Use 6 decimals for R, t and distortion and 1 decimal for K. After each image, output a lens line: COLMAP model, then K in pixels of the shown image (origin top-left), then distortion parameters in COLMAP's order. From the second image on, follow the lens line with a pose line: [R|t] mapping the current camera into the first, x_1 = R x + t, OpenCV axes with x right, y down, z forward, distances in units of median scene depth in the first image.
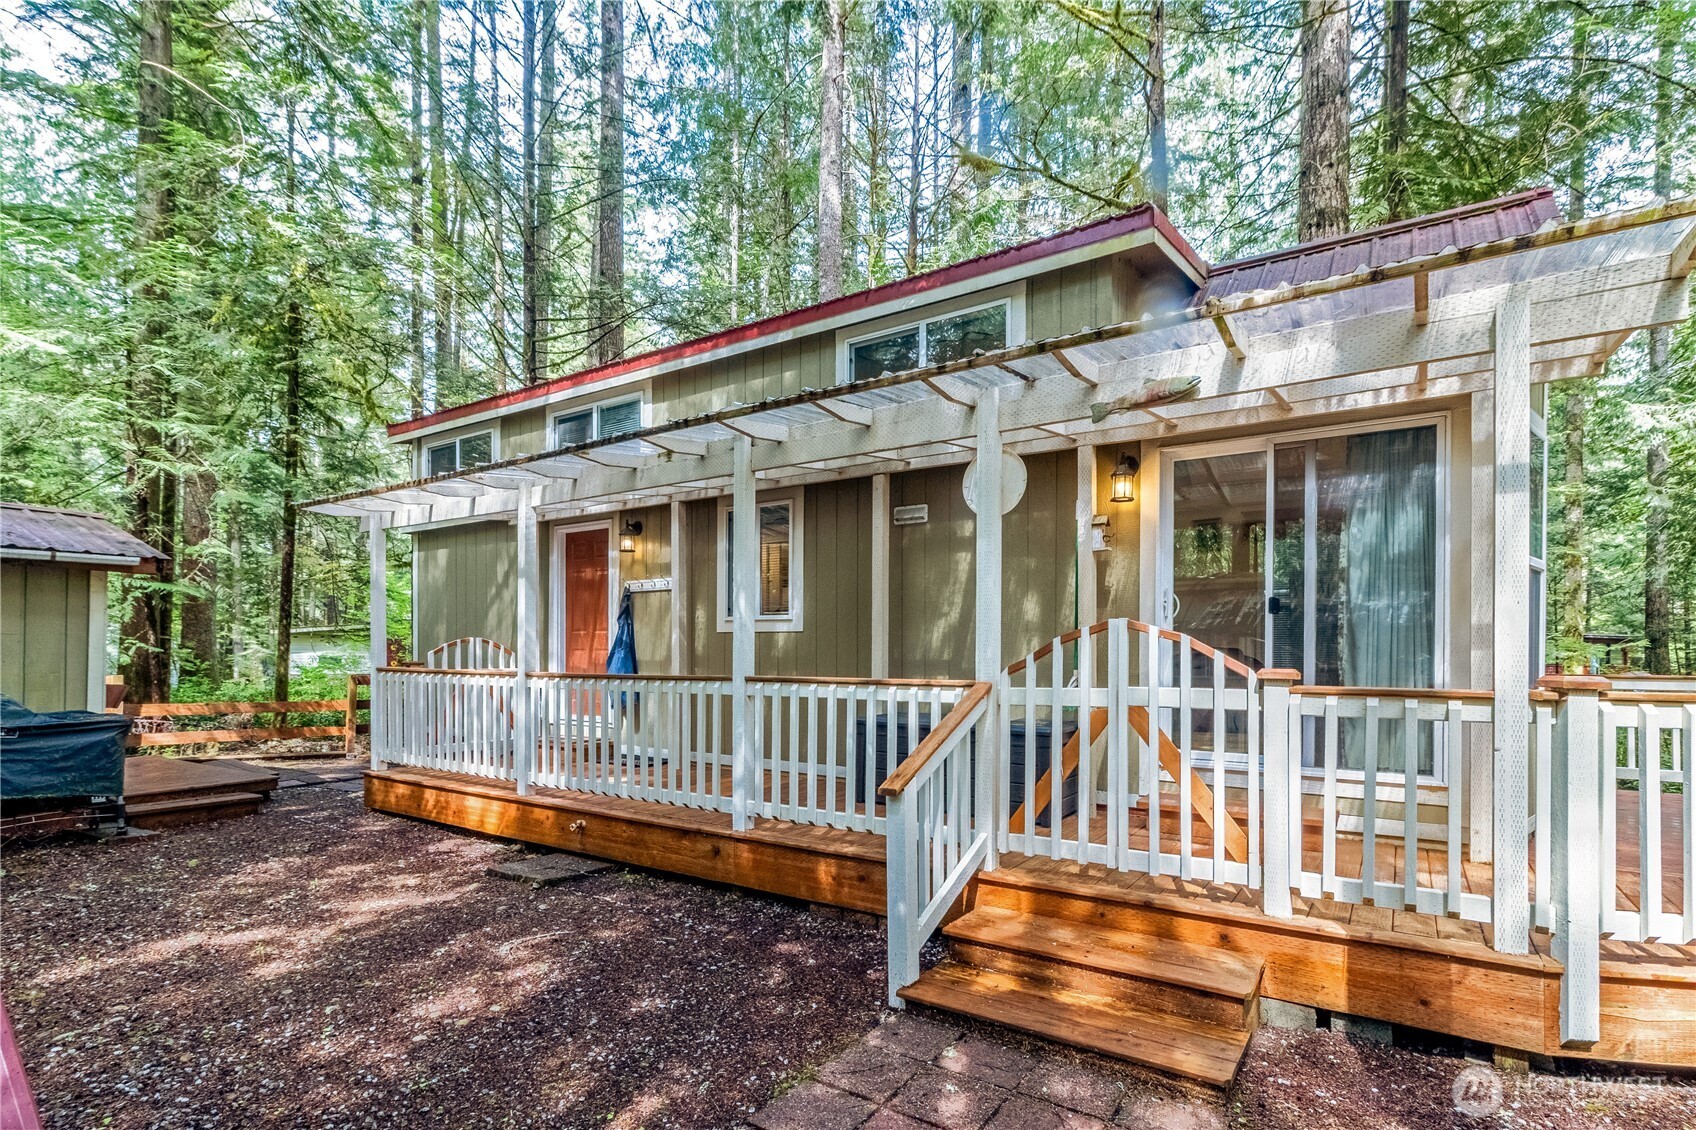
lens RADIAL K [[929.0, 0, 851.5], [0, 929.0, 648.6], [0, 0, 1]] dist [0.000069, -0.000077]
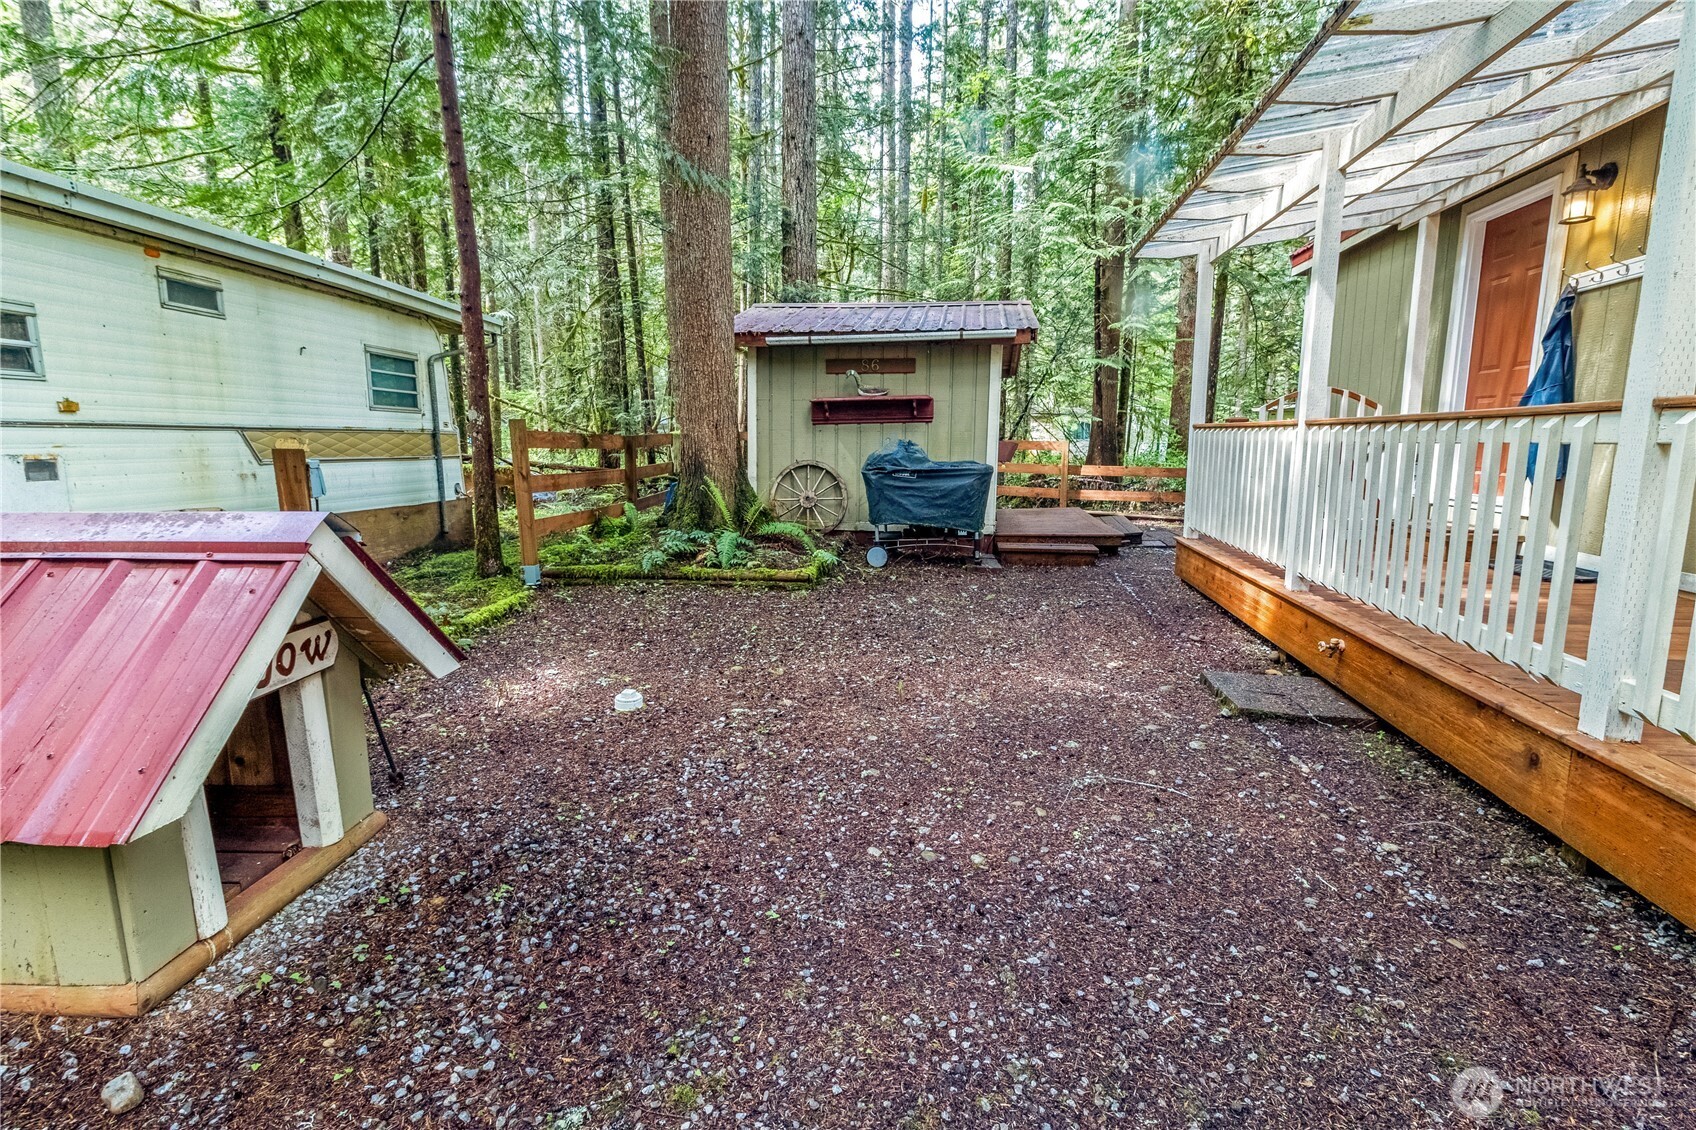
lens RADIAL K [[776.4, 0, 848.0], [0, 776.4, 565.0], [0, 0, 1]] dist [-0.002246, -0.000718]
pose [[0.407470, 0.142424, -0.902044, 0.060771], [0.001619, 0.987650, 0.156671, 0.044622], [0.913217, -0.065299, 0.402207, 0.461820]]
